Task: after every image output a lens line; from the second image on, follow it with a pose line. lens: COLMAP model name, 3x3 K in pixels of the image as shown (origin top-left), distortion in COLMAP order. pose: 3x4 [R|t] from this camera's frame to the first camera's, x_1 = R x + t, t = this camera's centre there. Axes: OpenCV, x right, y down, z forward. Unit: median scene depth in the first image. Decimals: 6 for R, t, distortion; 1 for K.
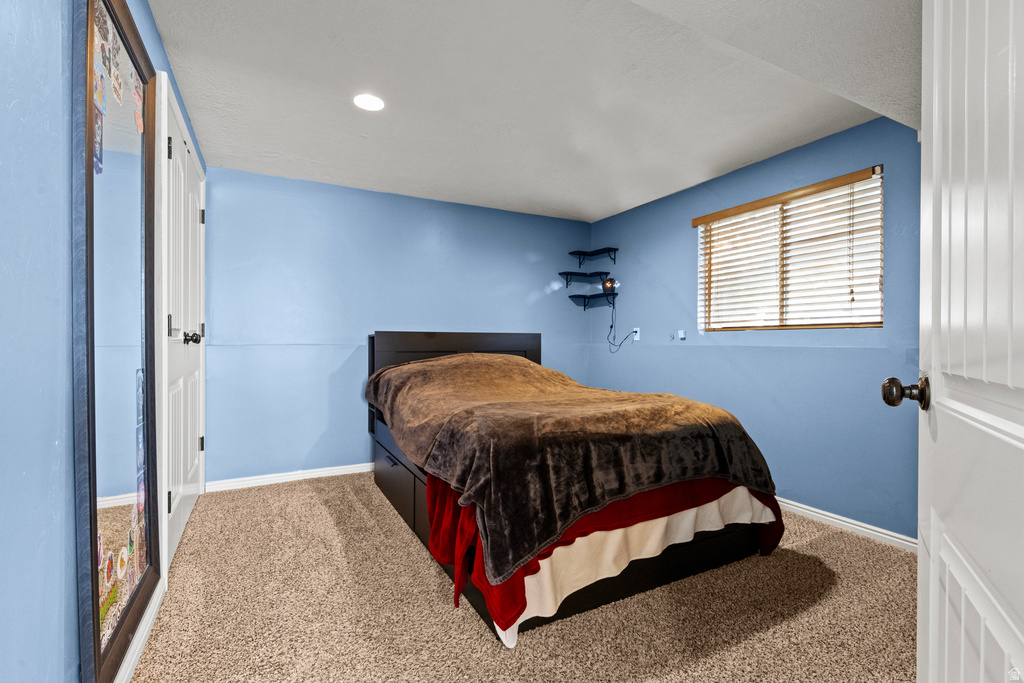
lens RADIAL K [[463.3, 0, 502.1], [0, 463.3, 346.4], [0, 0, 1]] dist [0.001631, 0.000154]
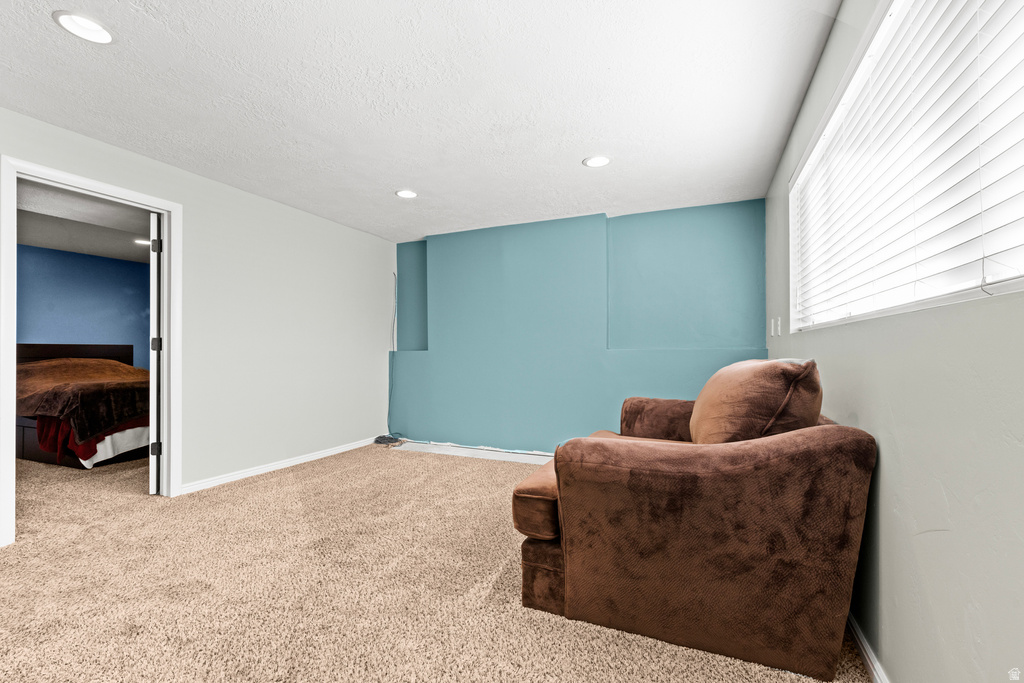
lens RADIAL K [[463.3, 0, 502.1], [0, 463.3, 346.4], [0, 0, 1]] dist [0.001631, 0.000154]
pose [[0.776316, 0.002105, 0.630340, 0.151244], [0.011838, 0.999769, -0.017918, 0.041933], [-0.630233, 0.021373, 0.776112, -2.097241]]
